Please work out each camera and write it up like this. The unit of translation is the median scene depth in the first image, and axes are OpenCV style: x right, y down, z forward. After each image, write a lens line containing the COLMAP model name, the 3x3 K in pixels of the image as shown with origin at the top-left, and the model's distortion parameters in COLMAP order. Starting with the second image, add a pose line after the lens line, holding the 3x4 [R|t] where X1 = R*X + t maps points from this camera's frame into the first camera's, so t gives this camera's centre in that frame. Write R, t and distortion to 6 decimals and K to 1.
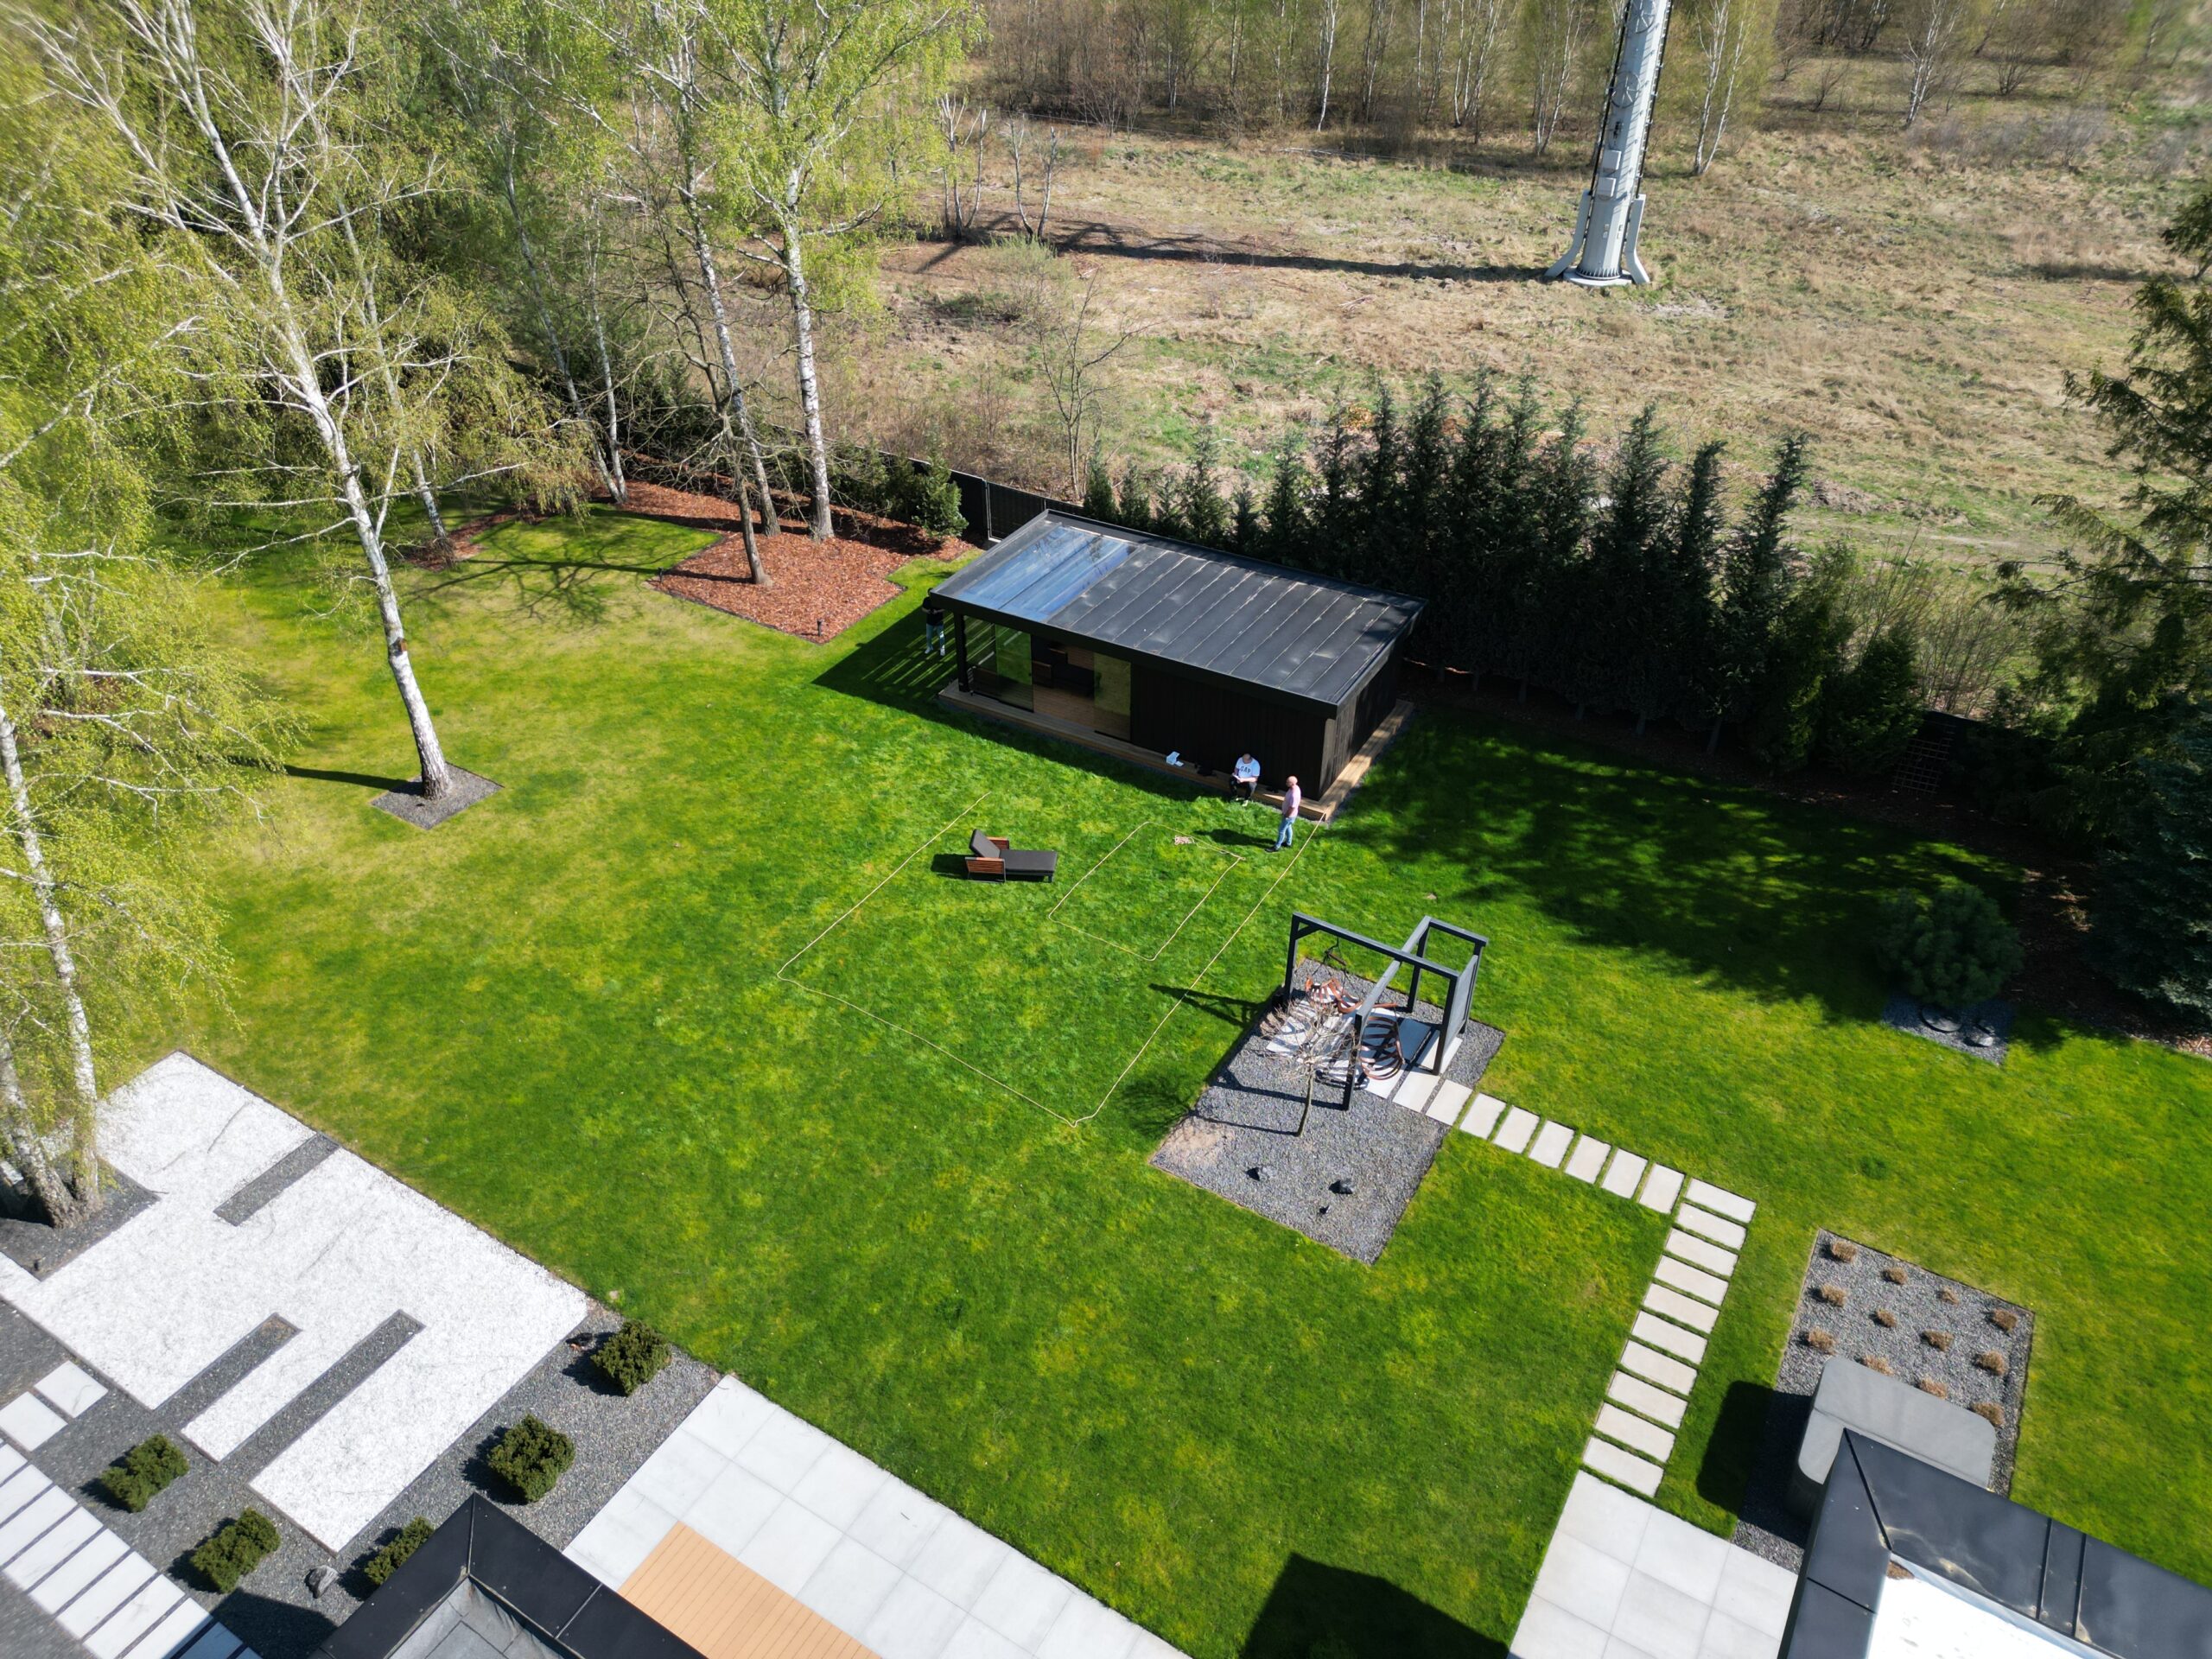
lens RADIAL K [[1542.6, 0, 1094.1], [0, 1542.6, 826.5], [0, 0, 1]] dist [0.118978, -0.170229]
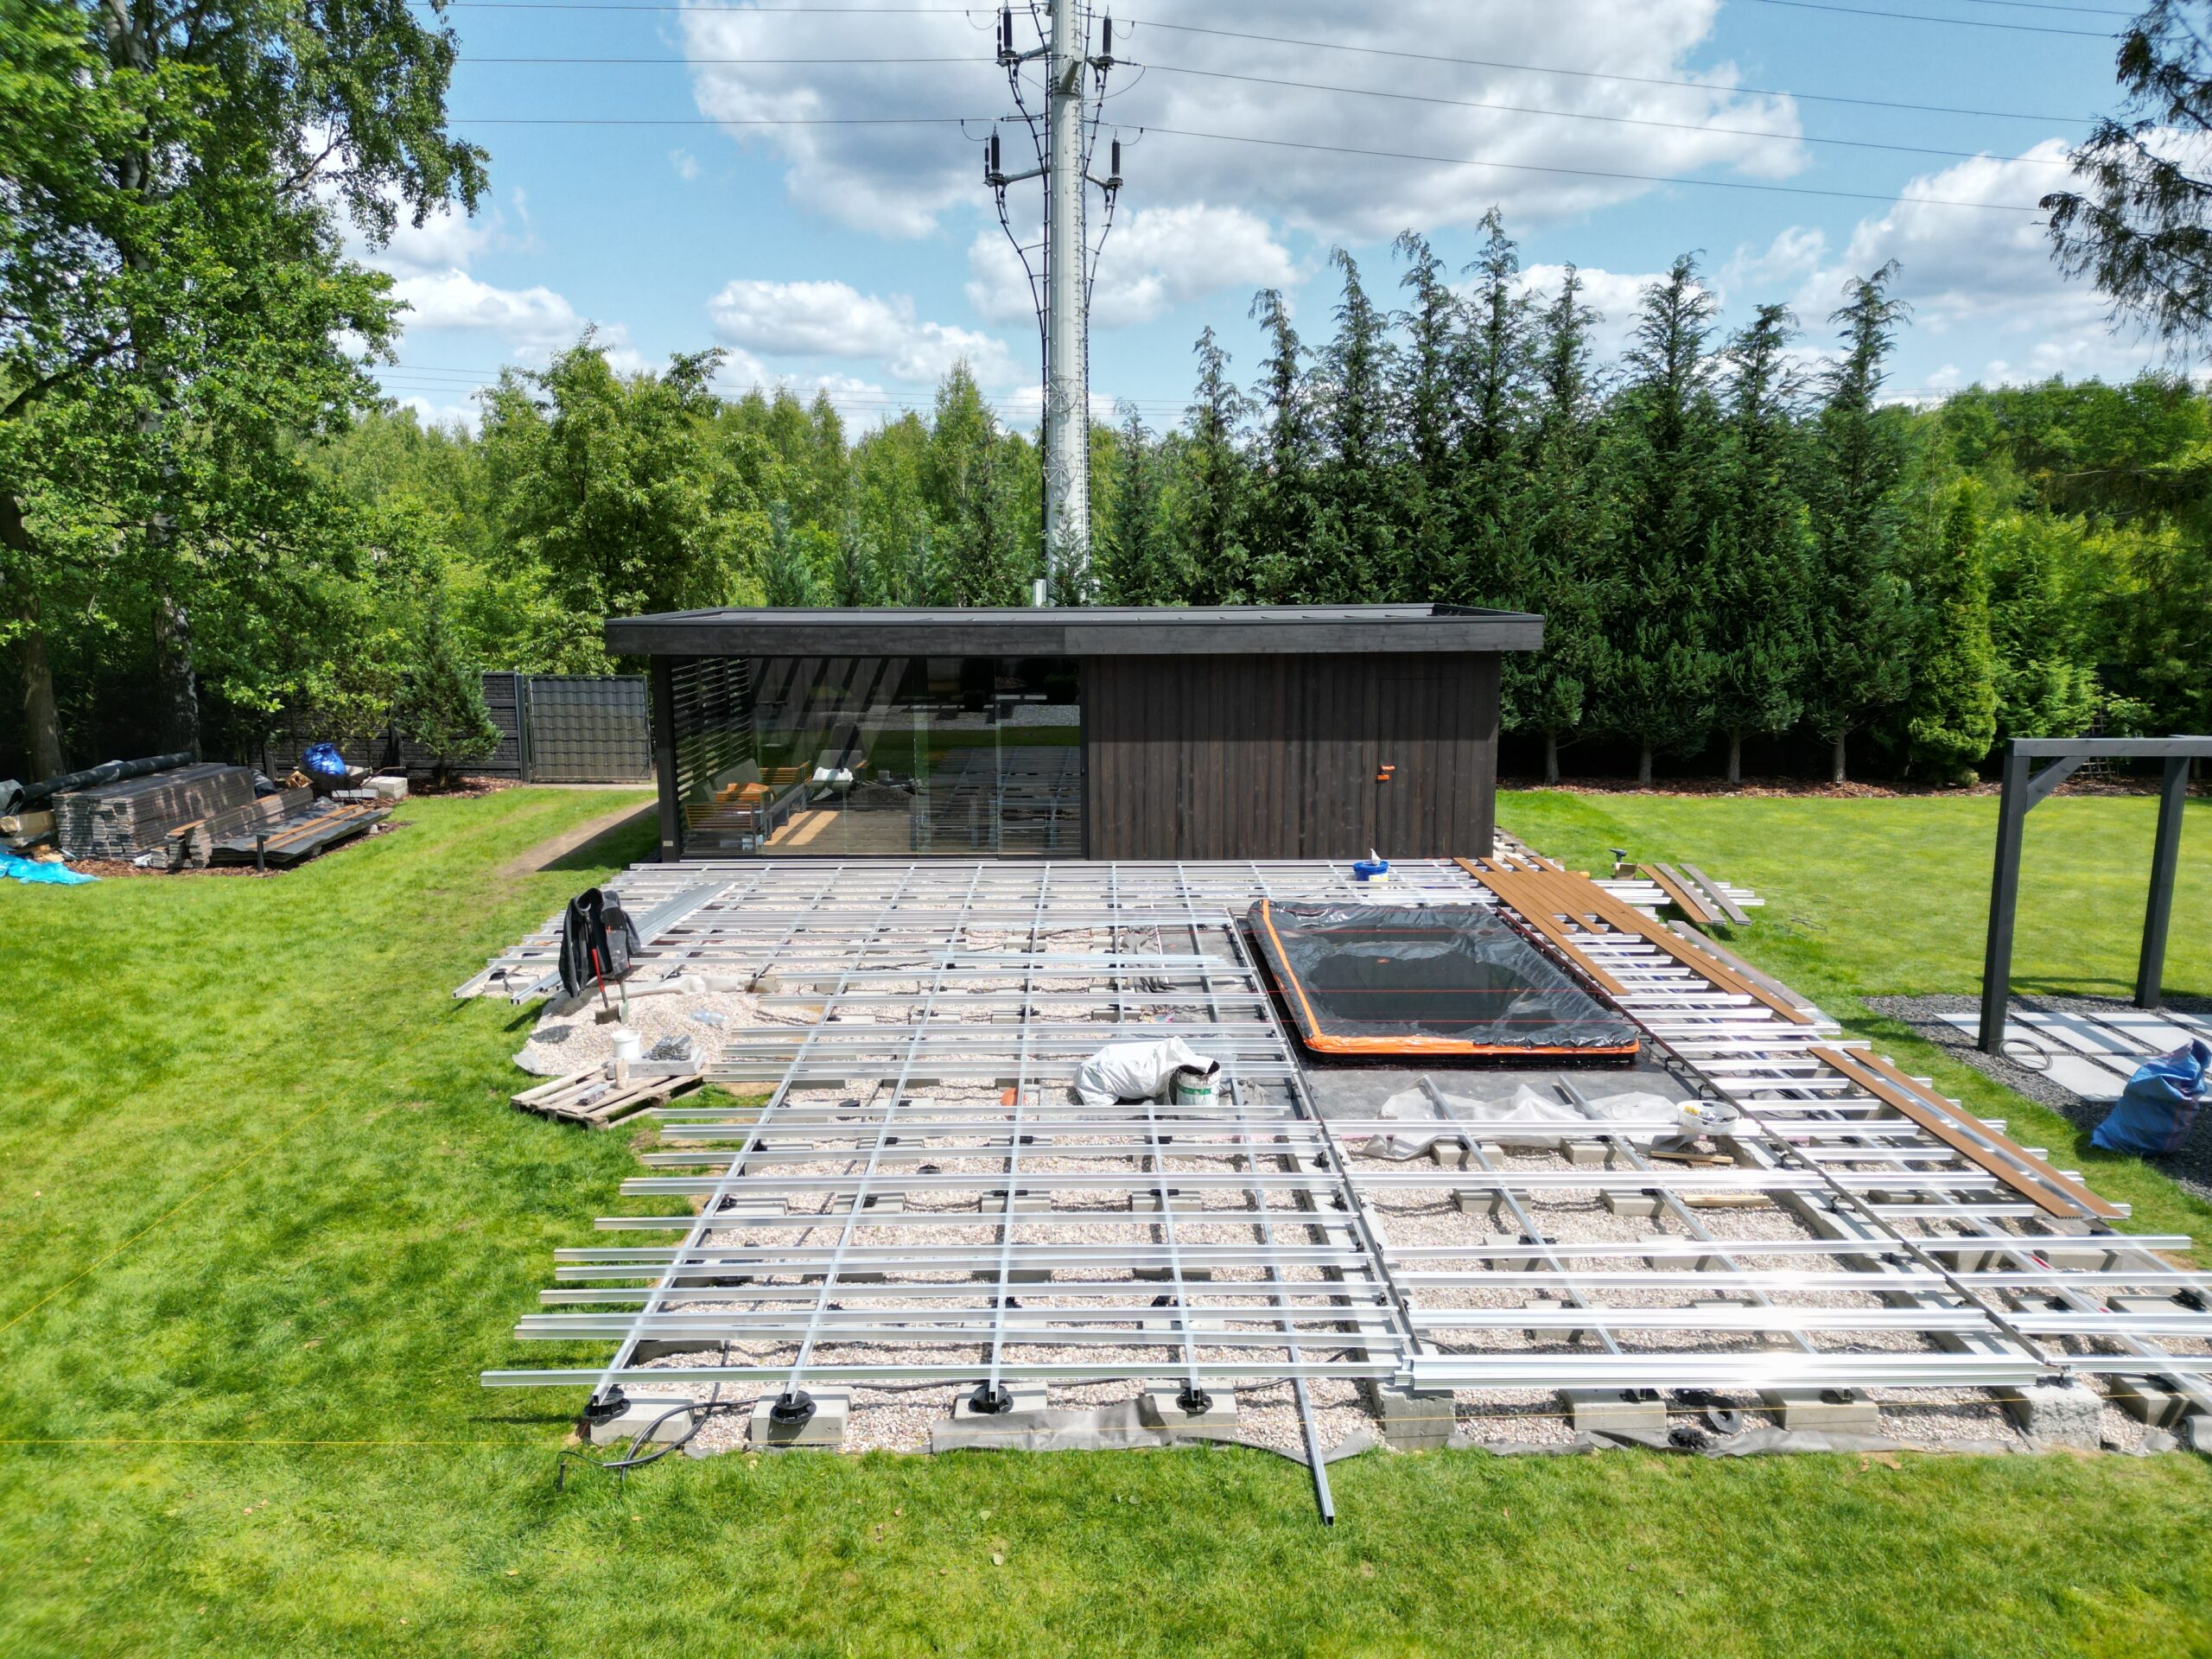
lens RADIAL K [[1546.5, 0, 1096.4], [0, 1546.5, 832.1], [0, 0, 1]] dist [0.056167, -0.042787]
pose [[0.862208, -0.085493, 0.499288, -0.264172], [0.296690, 0.884129, -0.360957, 0.143336], [-0.410576, 0.459354, 0.787668, 0.726403]]
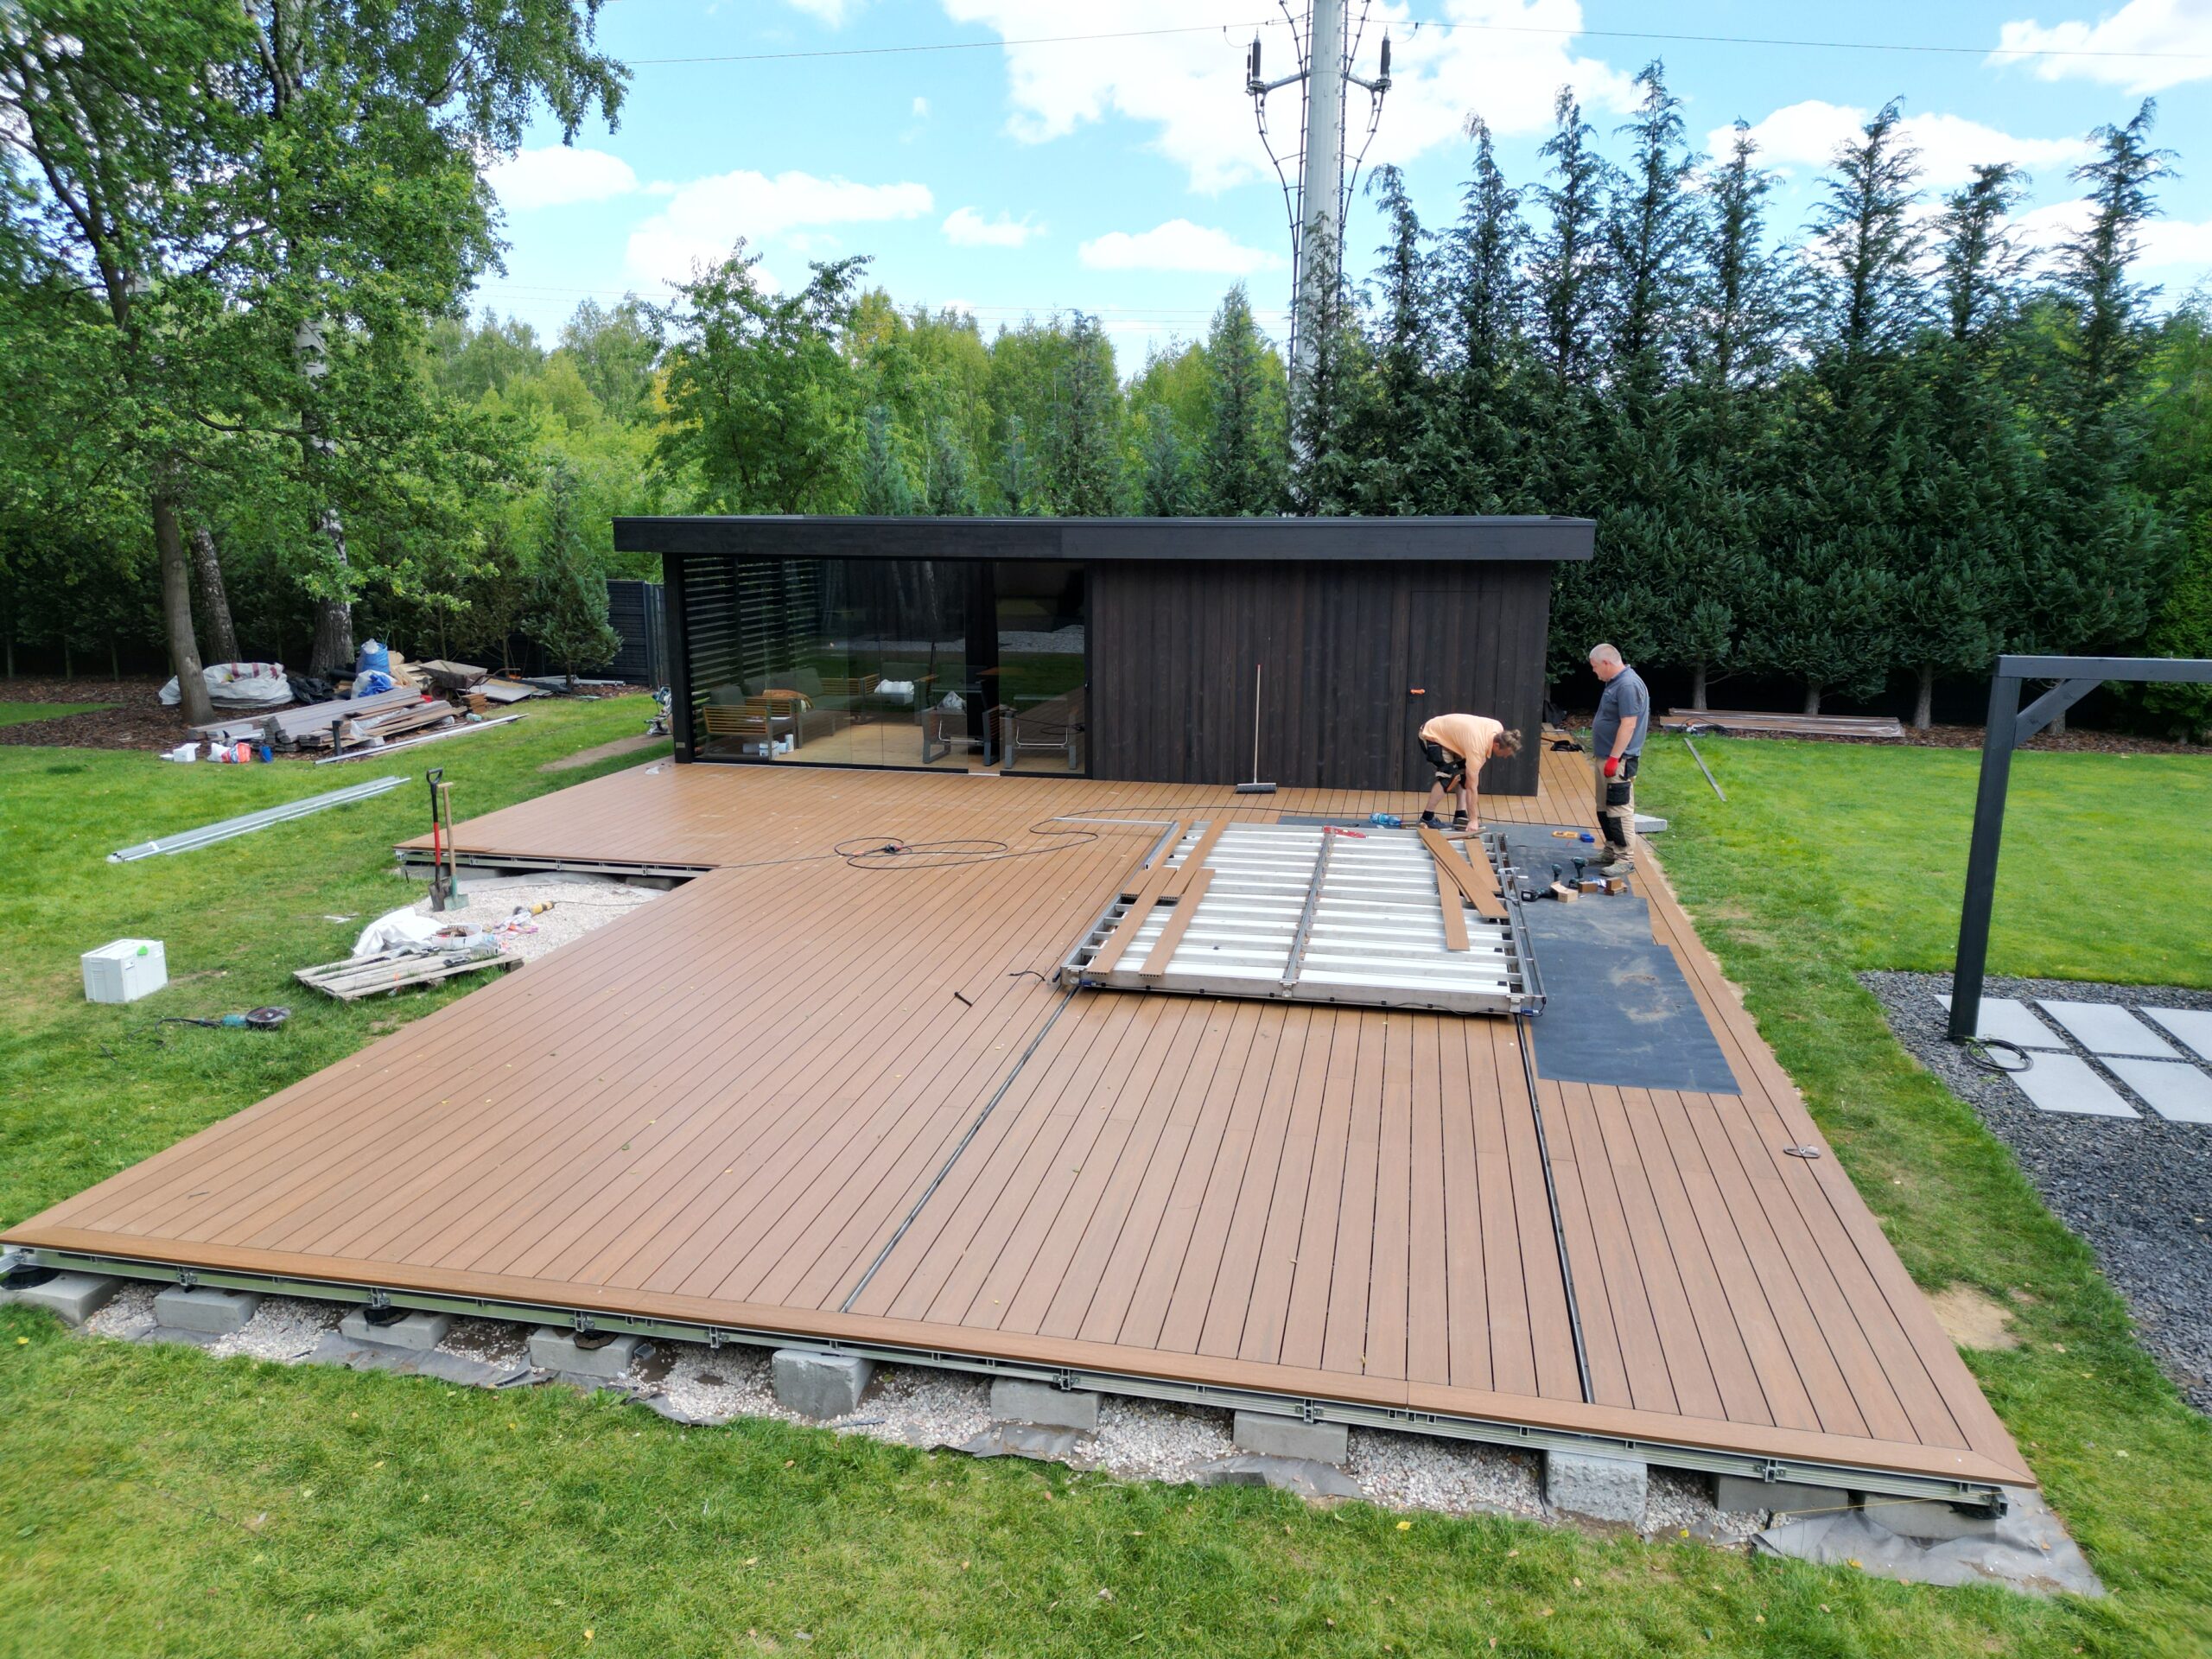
lens RADIAL K [[1546.5, 0, 1096.4], [0, 1546.5, 832.1], [0, 0, 1]] dist [0.056167, -0.042787]
pose [[0.949546, -0.058357, 0.308149, -0.142883], [0.178101, 0.909073, -0.376651, 0.166224], [-0.258150, 0.412530, 0.873601, 0.718381]]
